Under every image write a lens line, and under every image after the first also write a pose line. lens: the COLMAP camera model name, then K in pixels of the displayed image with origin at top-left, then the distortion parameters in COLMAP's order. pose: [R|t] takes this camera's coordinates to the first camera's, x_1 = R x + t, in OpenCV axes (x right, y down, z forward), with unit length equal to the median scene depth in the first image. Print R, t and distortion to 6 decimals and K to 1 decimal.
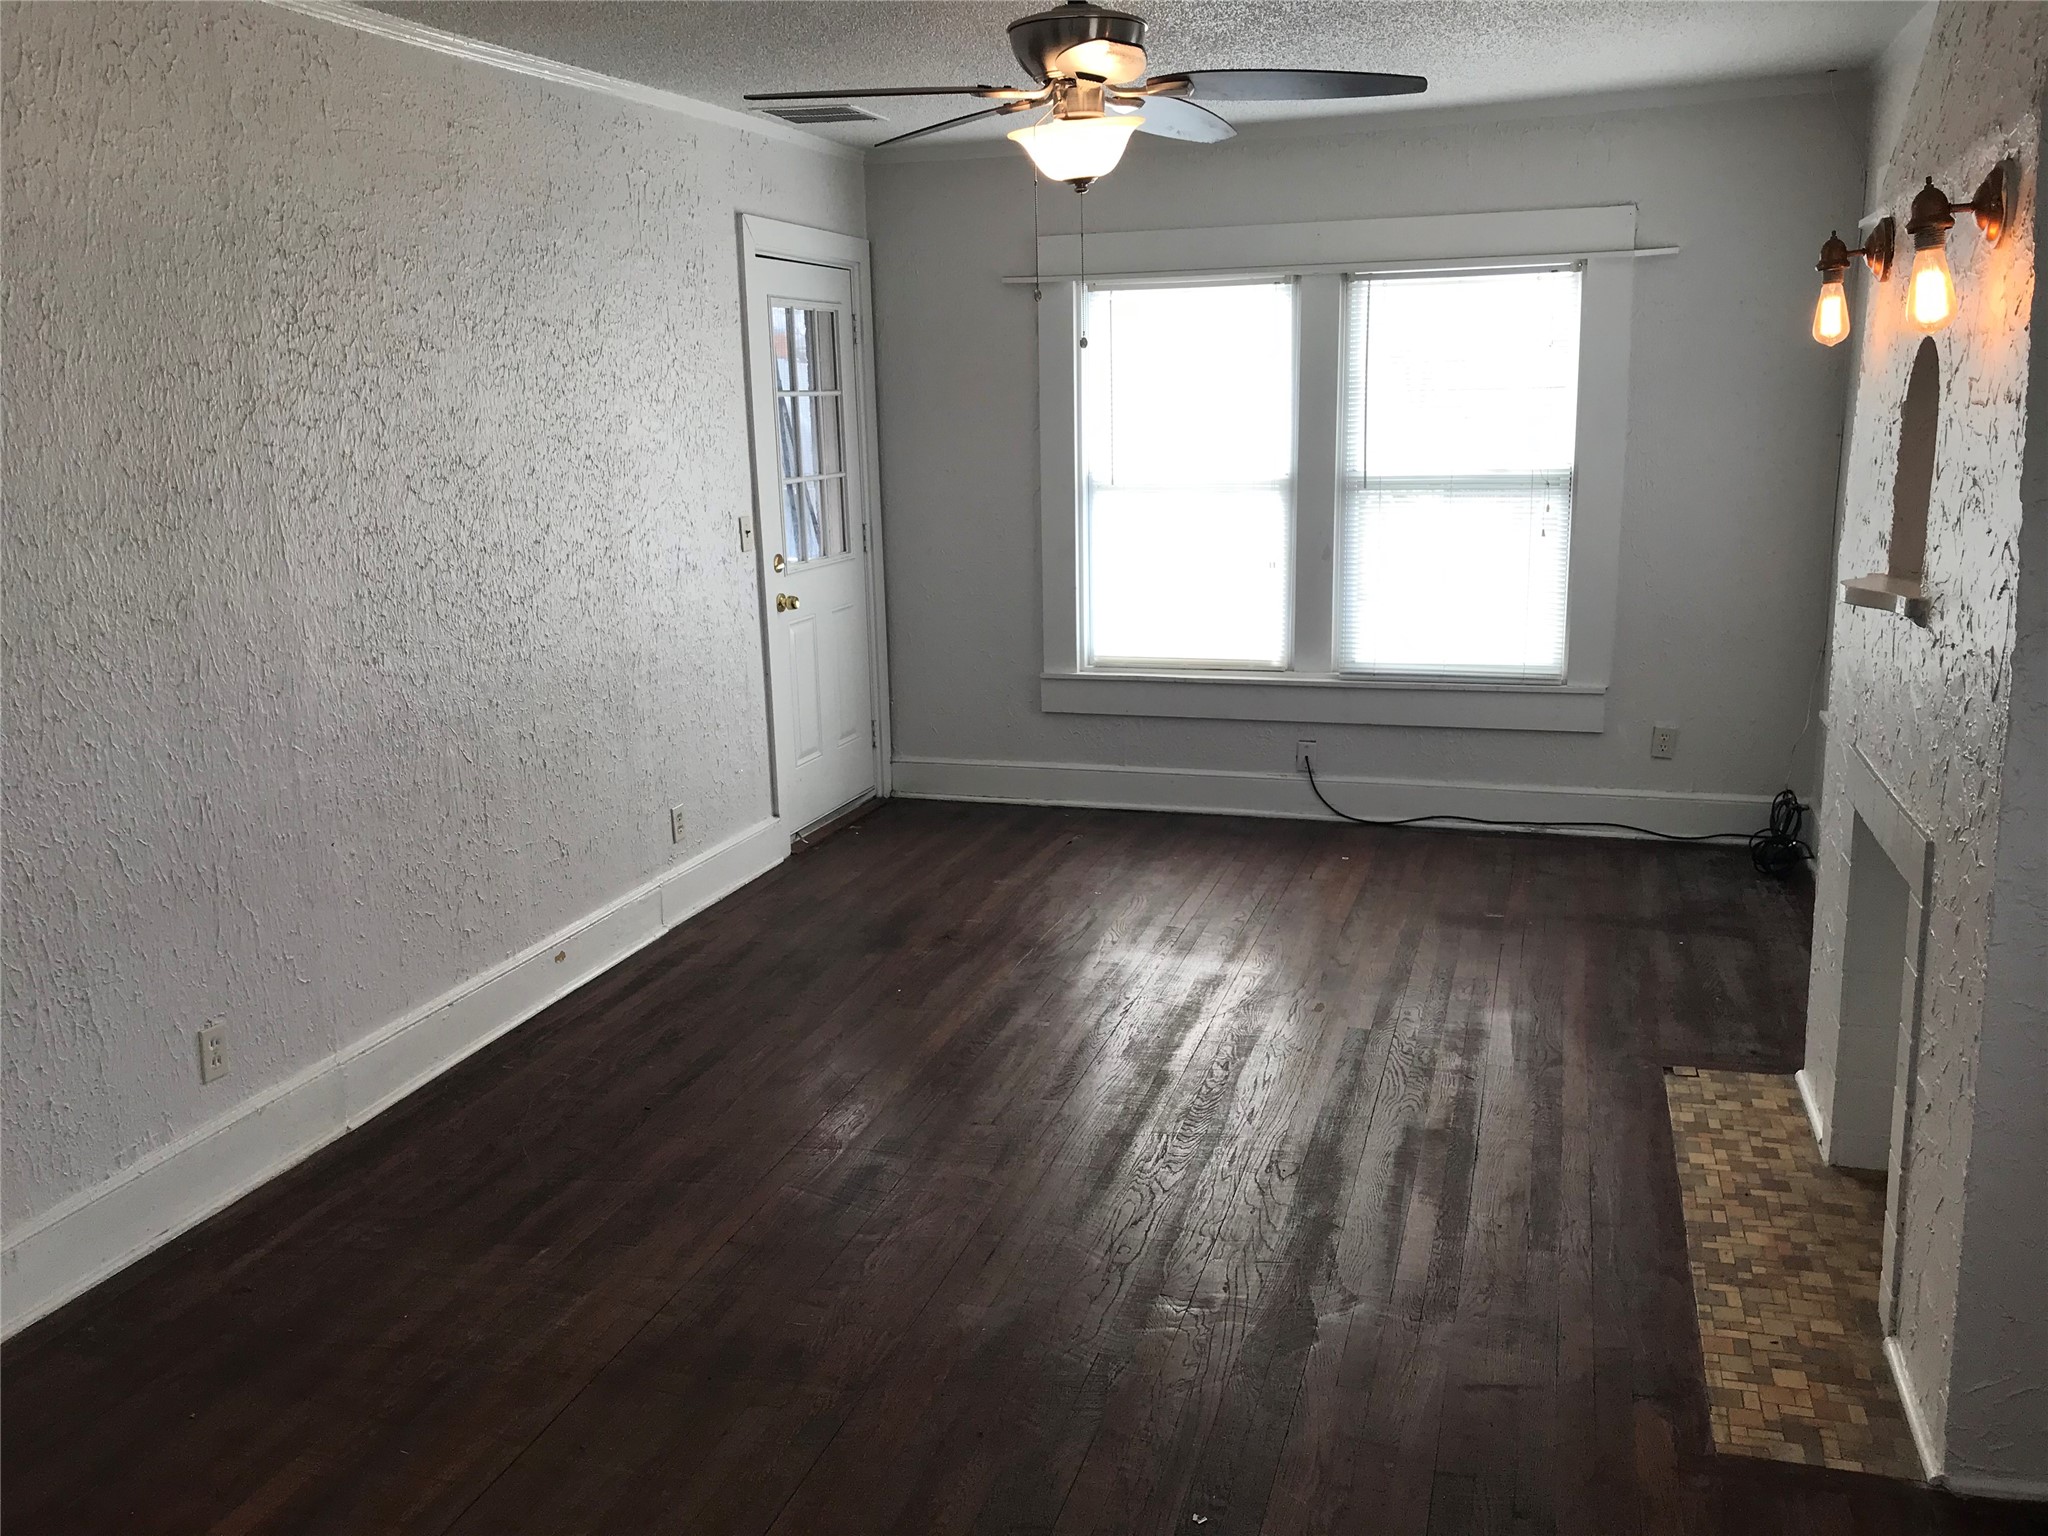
lens RADIAL K [[1680.3, 0, 1031.5], [0, 1680.3, 744.7], [0, 0, 1]] dist [0.005026, 0.016392]
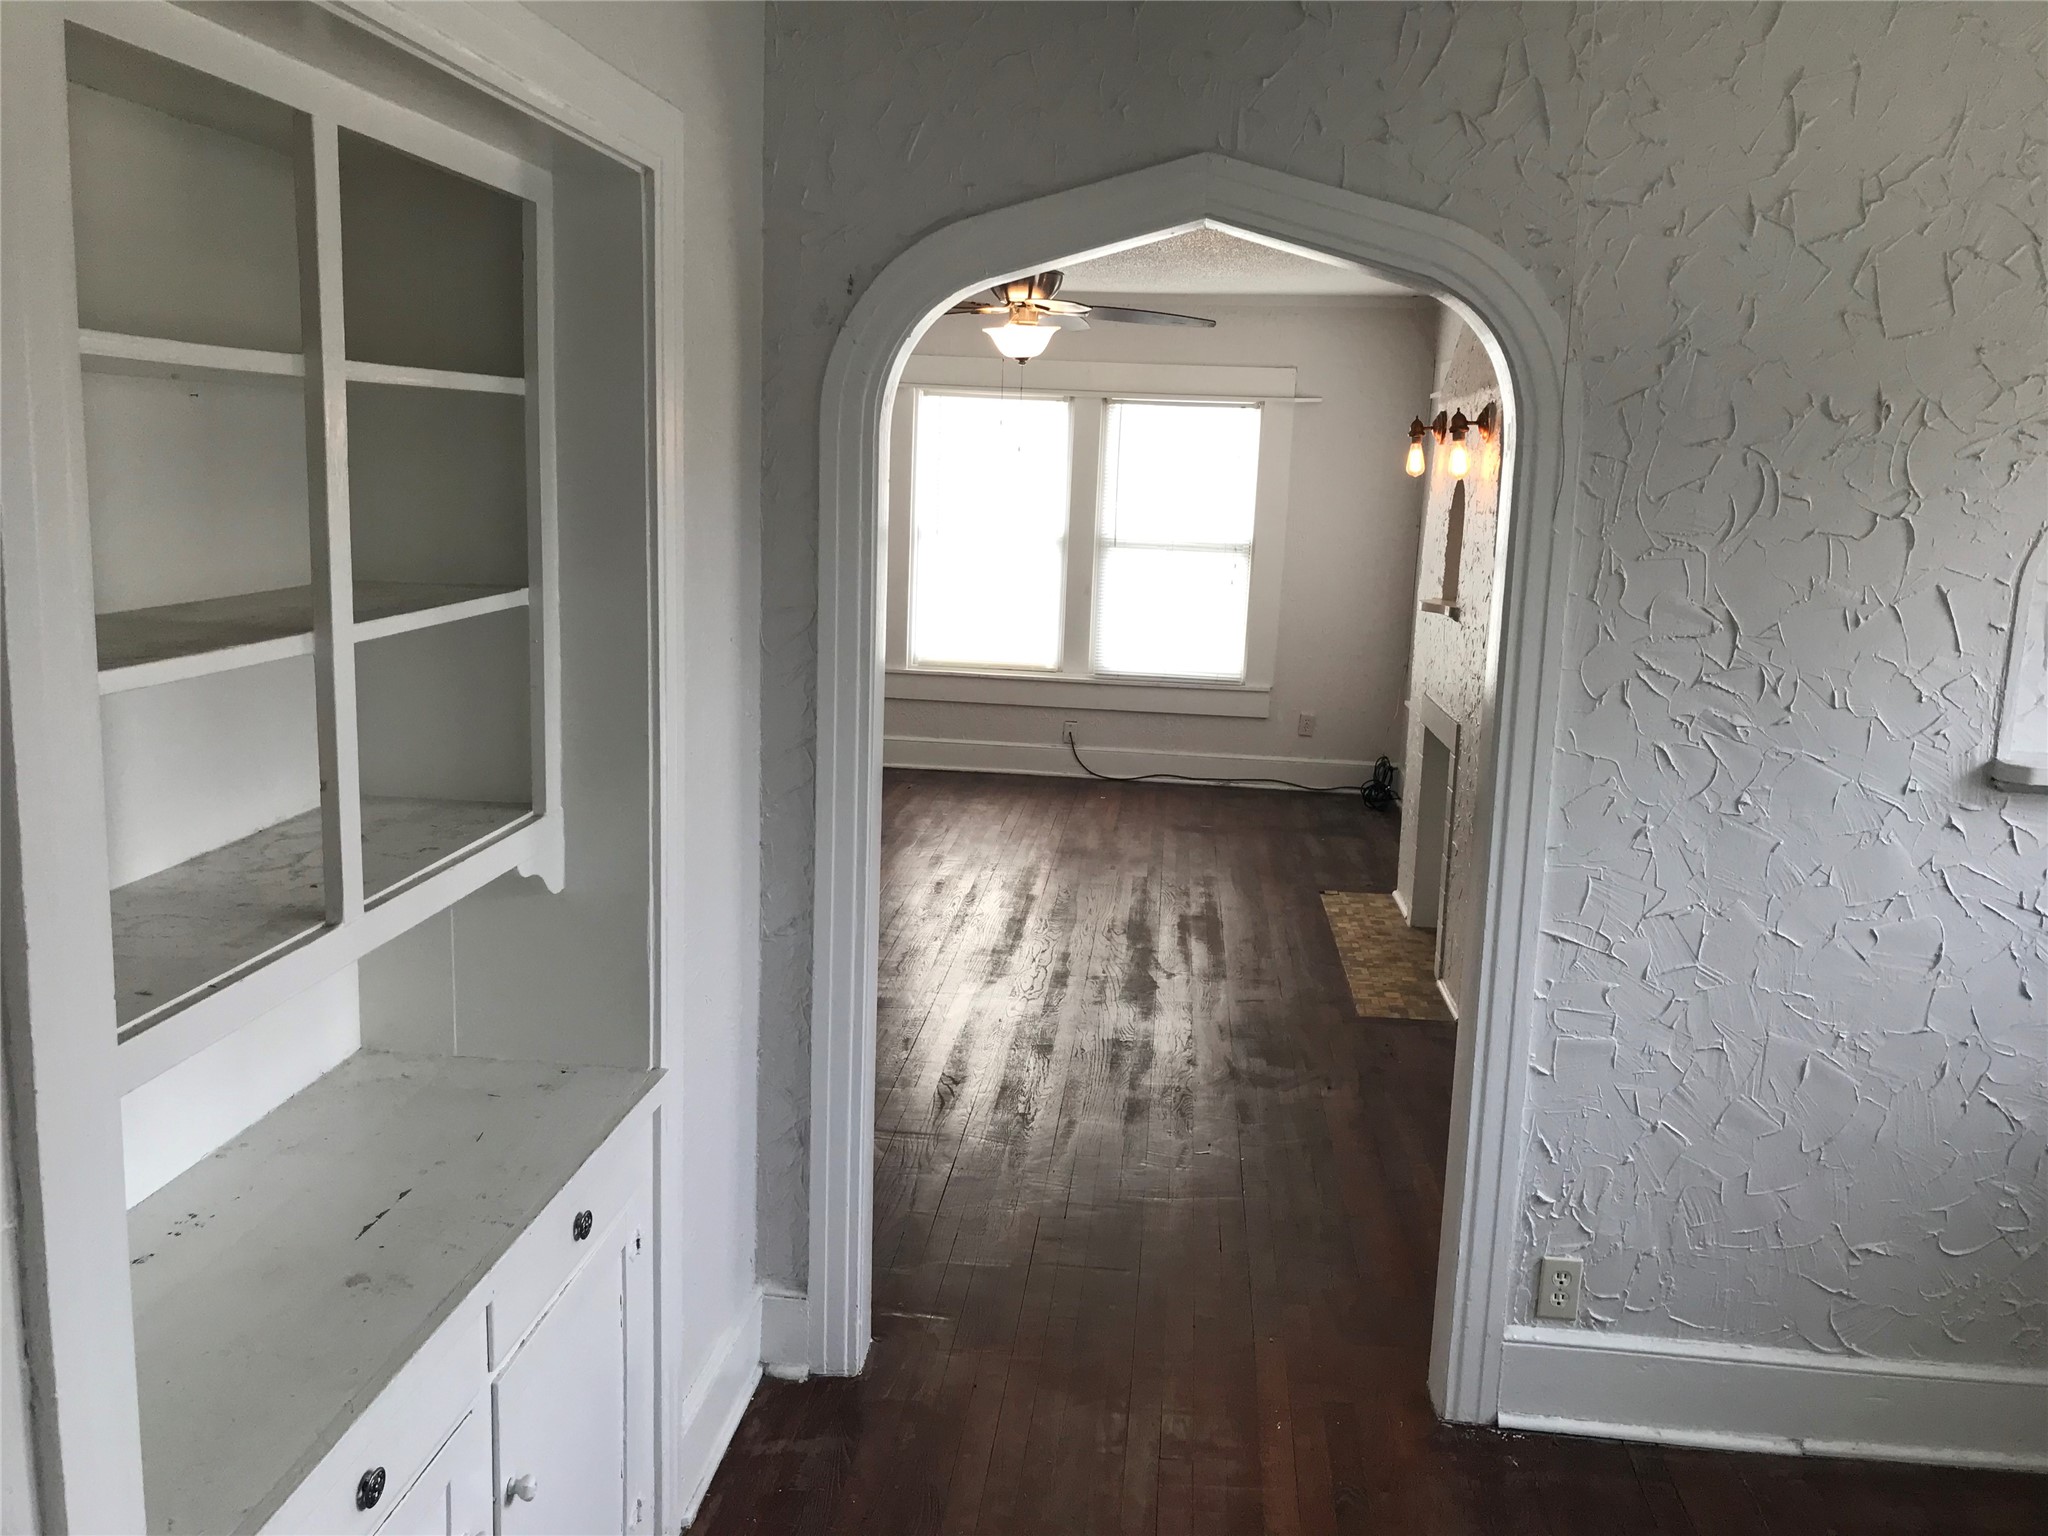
lens RADIAL K [[1651.1, 0, 1044.8], [0, 1651.1, 736.4], [0, 0, 1]] dist [0.152482, -0.436980]
pose [[0.973742, 0.024955, 0.226282, -0.277554], [-0.016051, 0.999026, -0.041107, 0.109918], [-0.227087, 0.036395, 0.973194, -0.572846]]
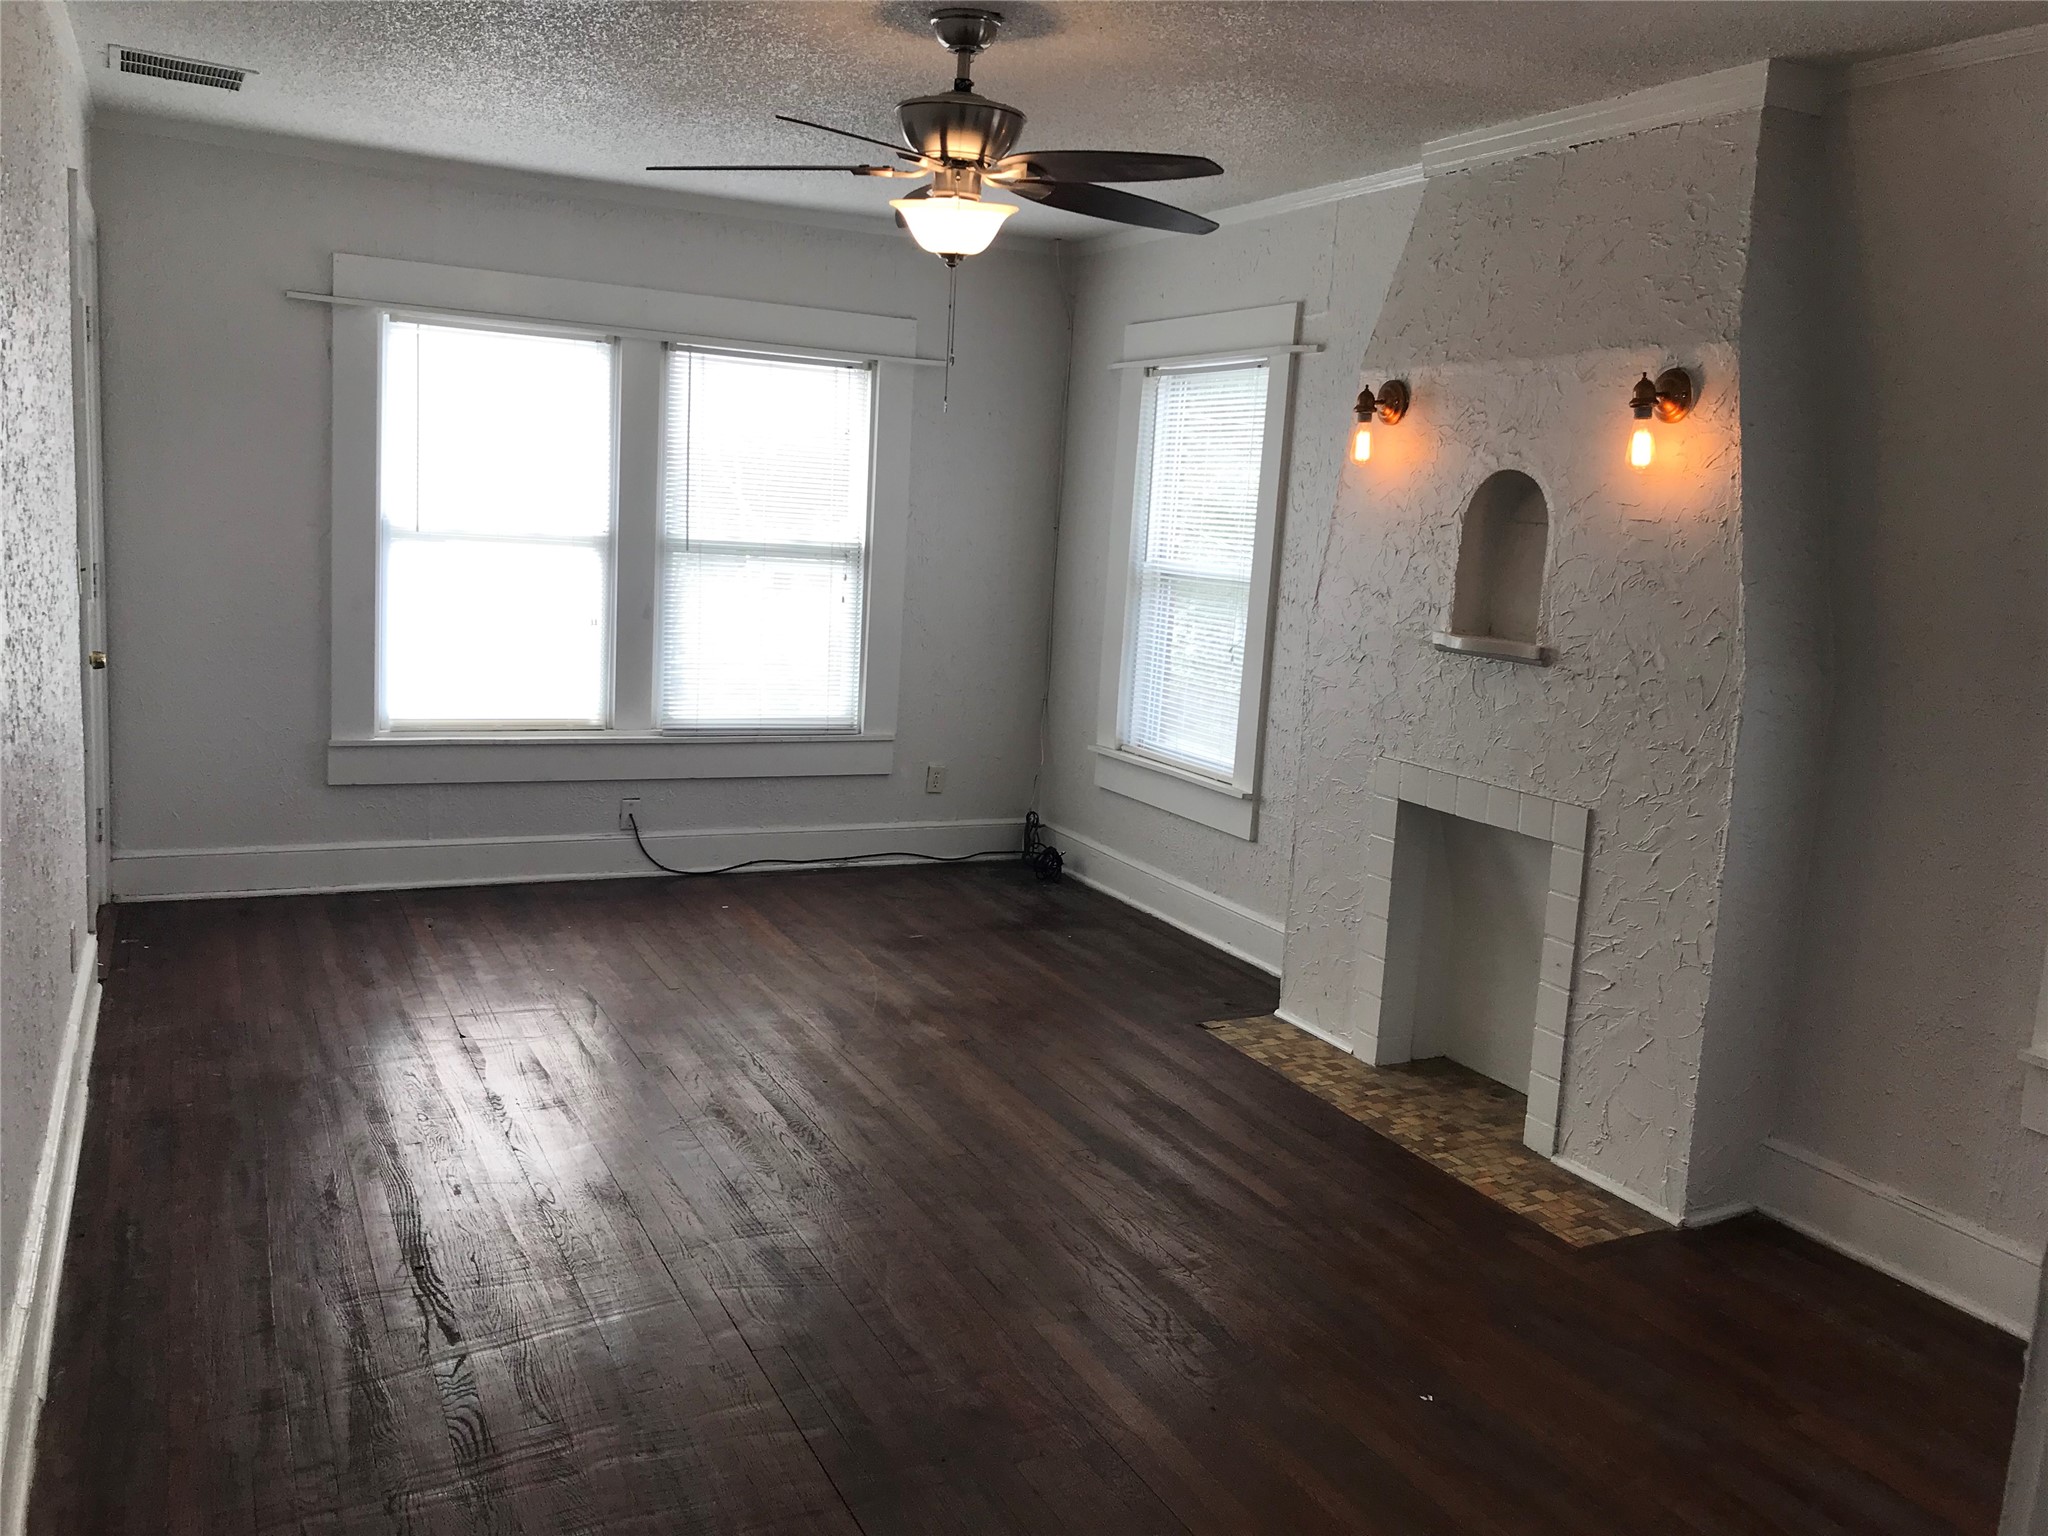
lens RADIAL K [[1651.1, 0, 1044.8], [0, 1651.1, 736.4], [0, 0, 1]] dist [0.152482, -0.436980]
pose [[0.712307, -0.032779, 0.701102, -0.568696], [0.065108, 0.997688, -0.019503, -0.005992], [-0.698842, 0.059540, 0.712794, 0.186779]]
